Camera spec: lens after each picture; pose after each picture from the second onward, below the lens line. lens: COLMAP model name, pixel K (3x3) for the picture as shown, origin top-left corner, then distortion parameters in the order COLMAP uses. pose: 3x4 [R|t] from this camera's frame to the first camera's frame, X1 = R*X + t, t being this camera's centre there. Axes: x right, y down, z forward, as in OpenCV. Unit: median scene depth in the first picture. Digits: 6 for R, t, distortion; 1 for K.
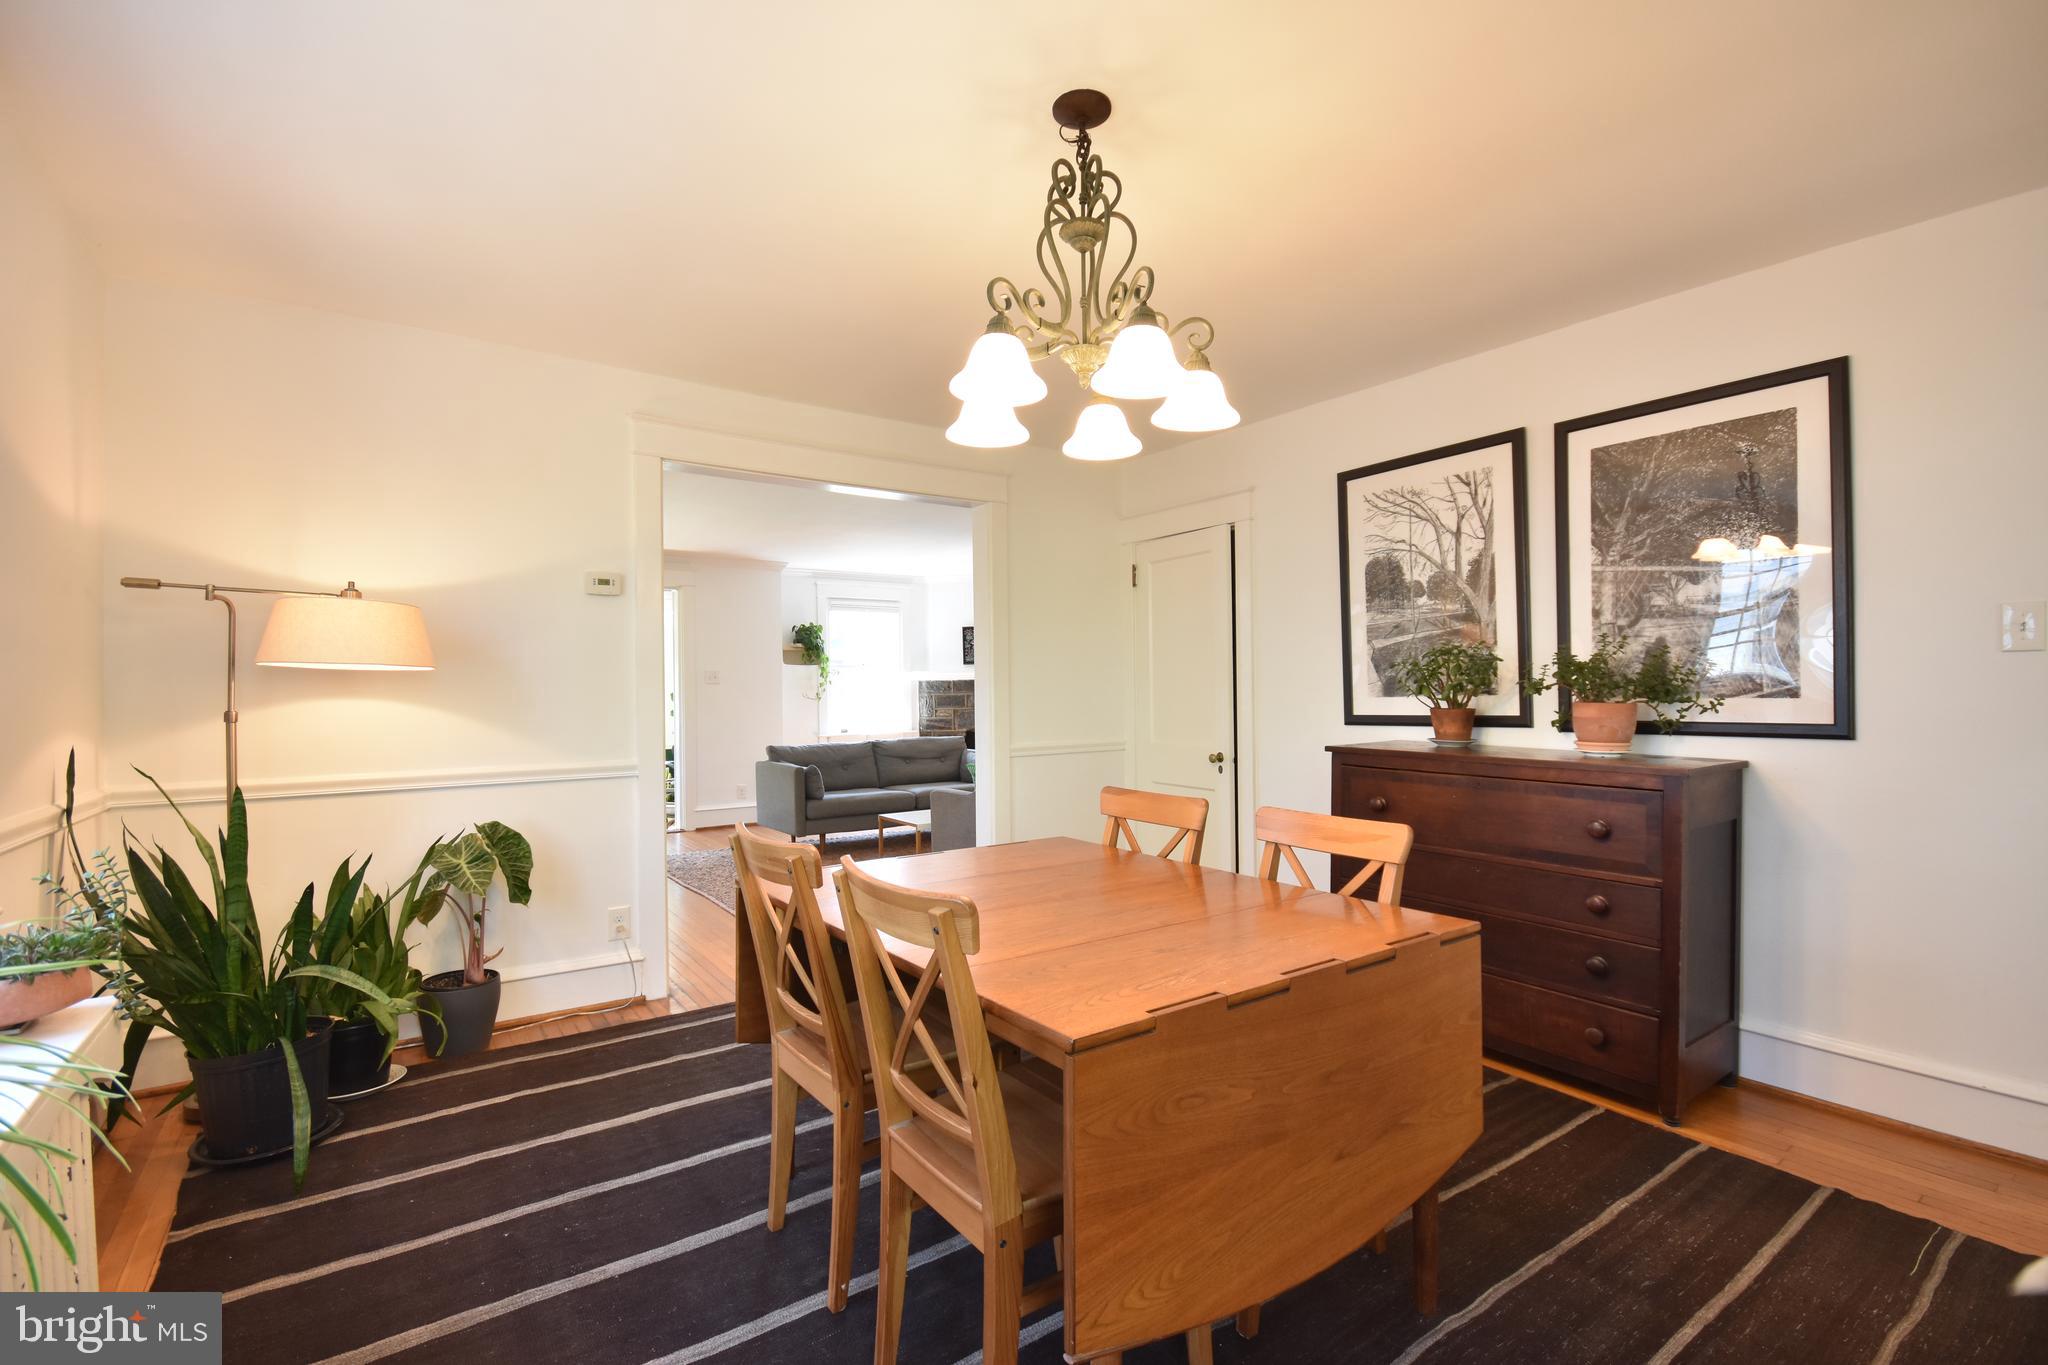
lens RADIAL K [[899.0, 0, 1026.0], [0, 899.0, 691.0], [0, 0, 1]] dist [0.008149, -0.011843]
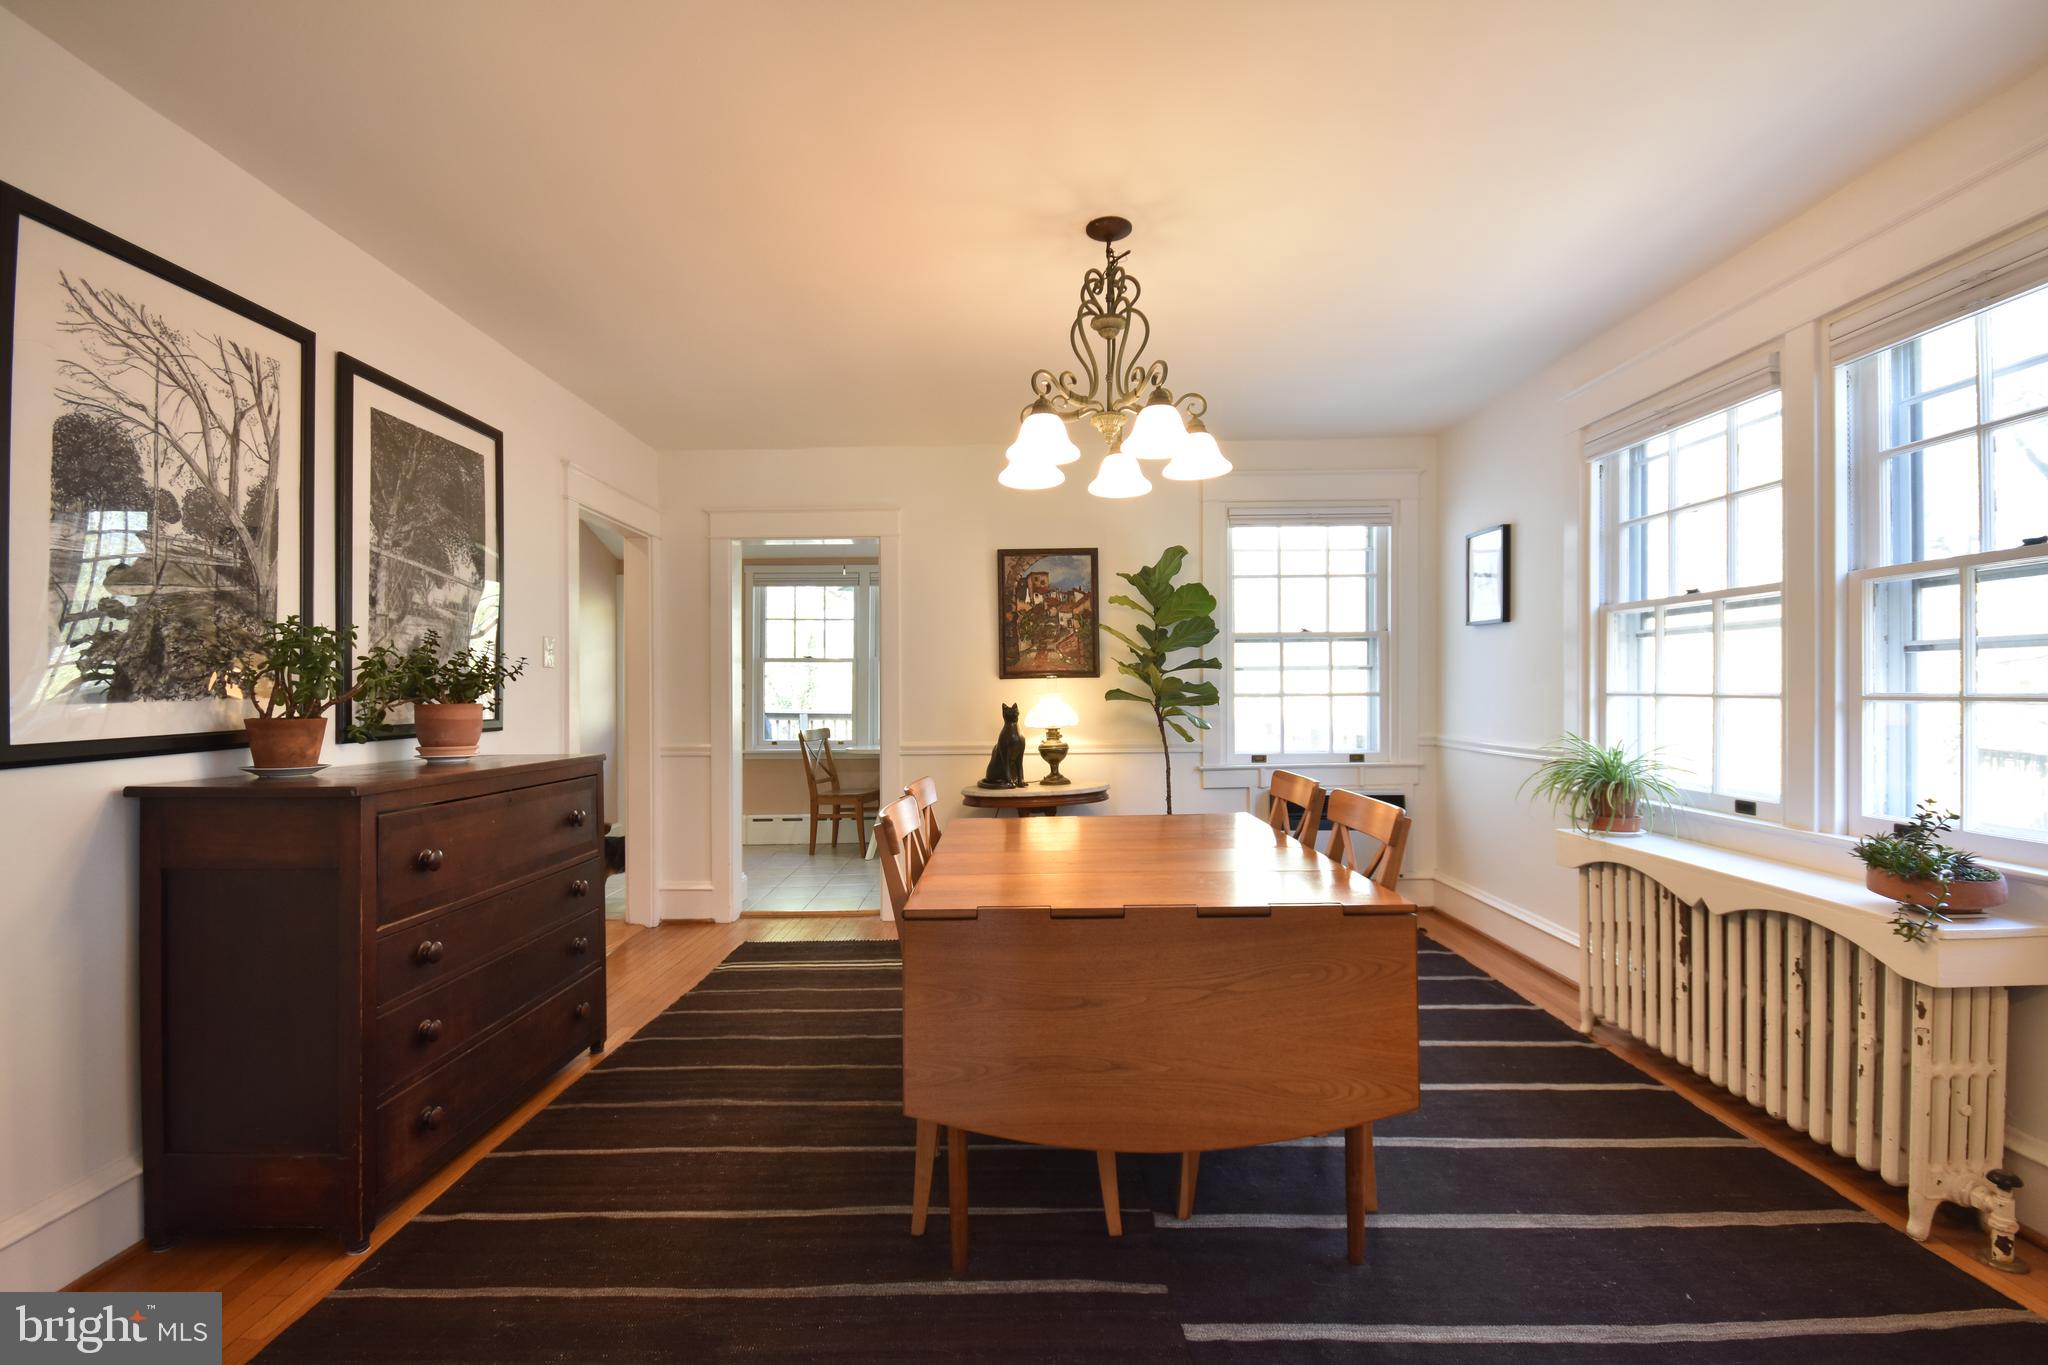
lens RADIAL K [[899.0, 0, 1026.0], [0, 899.0, 691.0], [0, 0, 1]] dist [0.008149, -0.011843]
pose [[-0.815393, 0.012166, 0.578779, -0.318144], [0.011934, 0.999920, -0.004204, 0.008663], [-0.578784, 0.003479, -0.815473, 1.172929]]
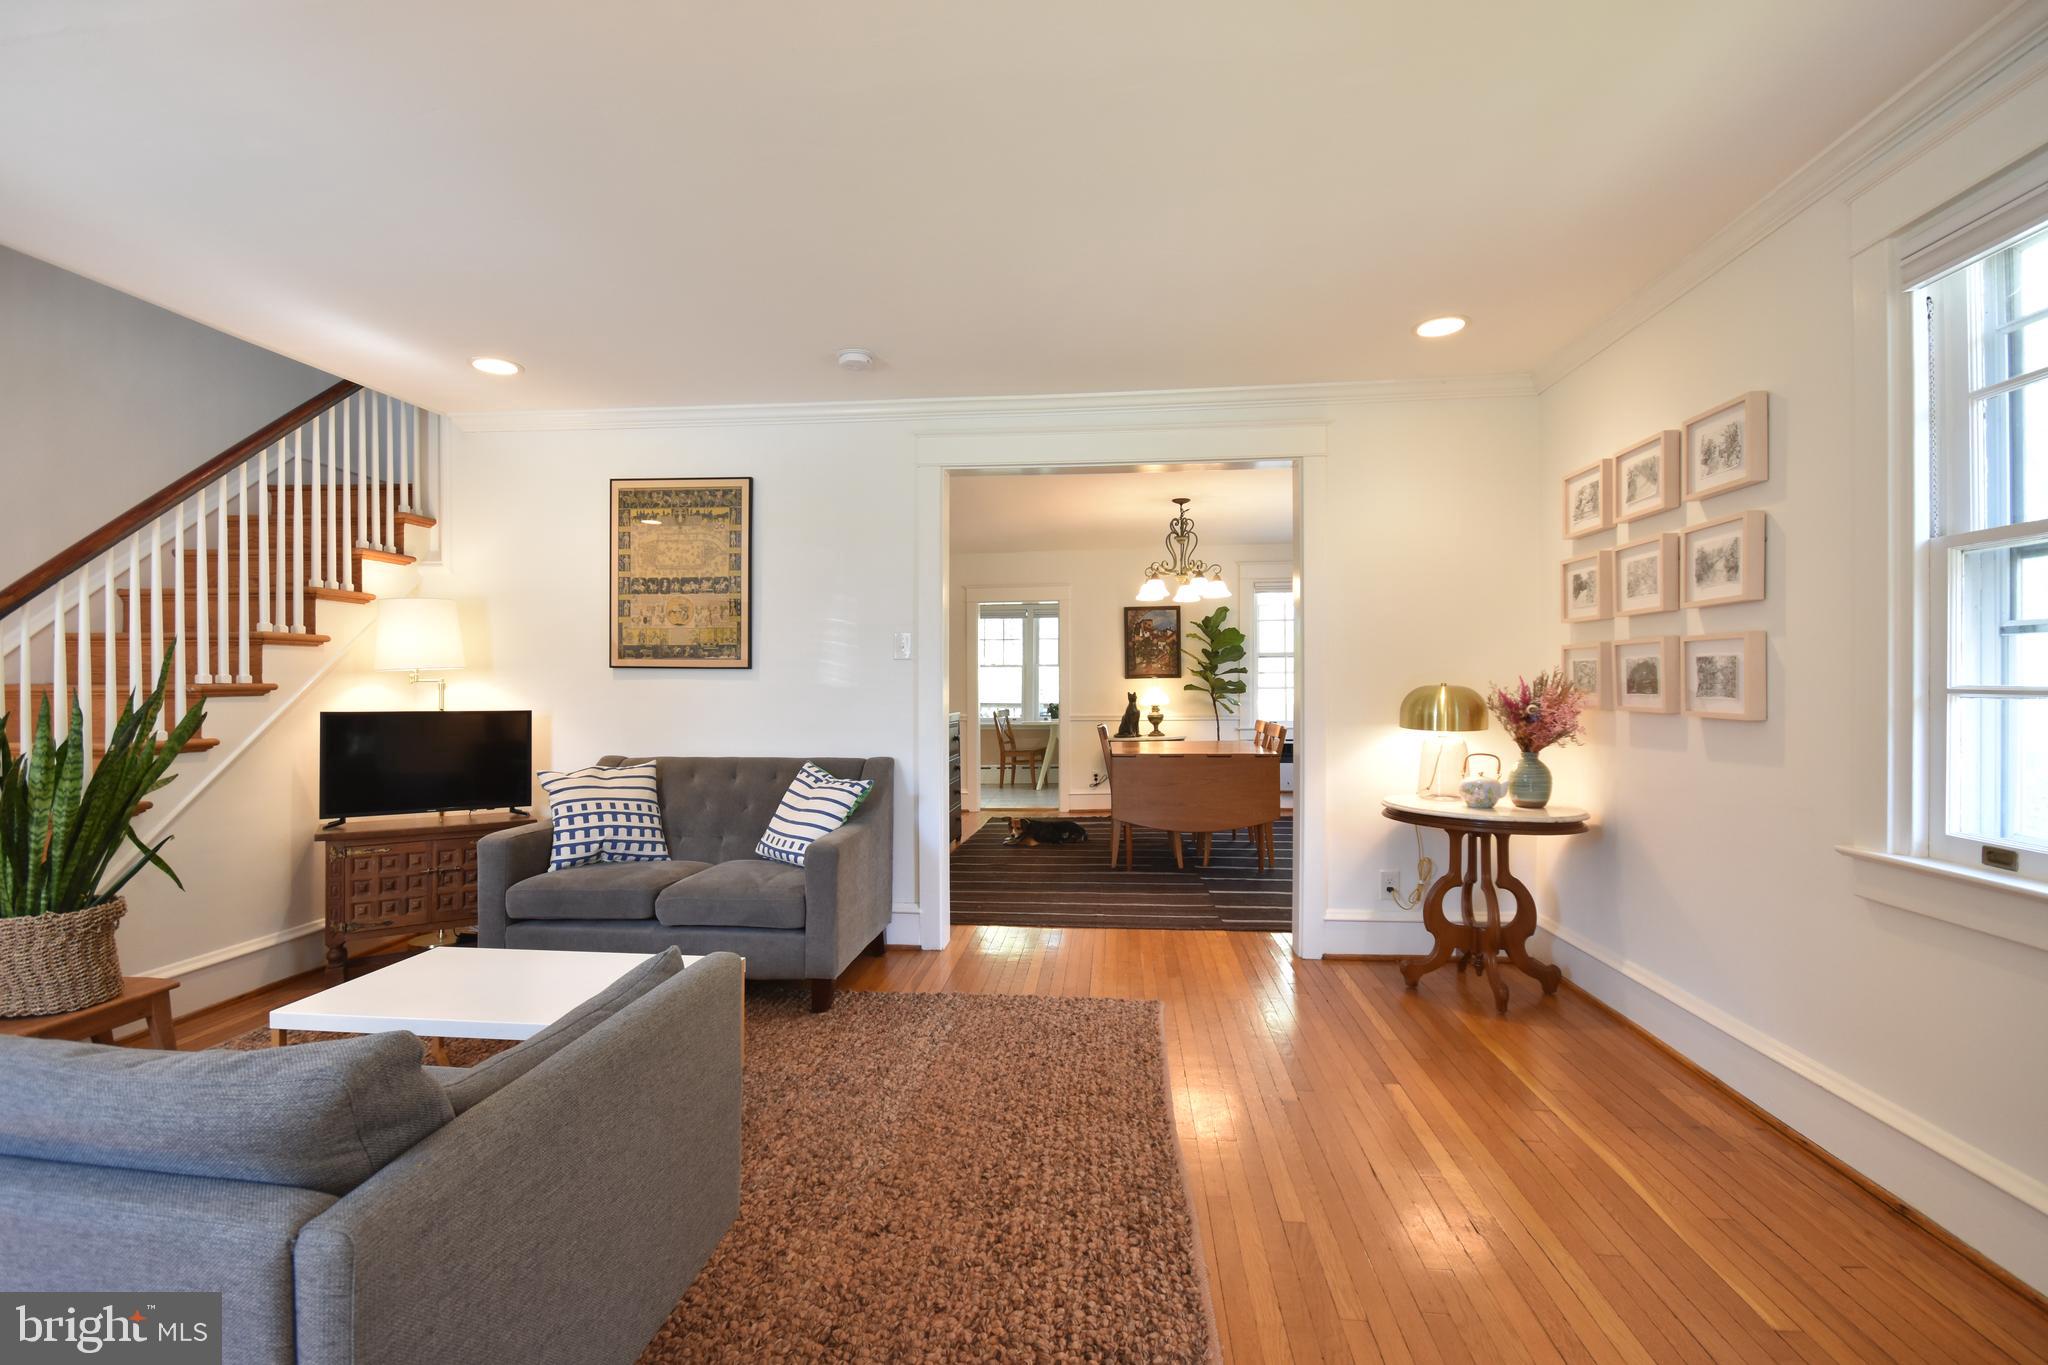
lens RADIAL K [[899.0, 0, 1026.0], [0, 899.0, 691.0], [0, 0, 1]] dist [0.008149, -0.011843]
pose [[-0.752338, 0.009758, 0.658705, -0.906267], [0.011309, 0.999934, -0.001897, 0.019046], [-0.658681, 0.006022, -0.752398, 2.104078]]
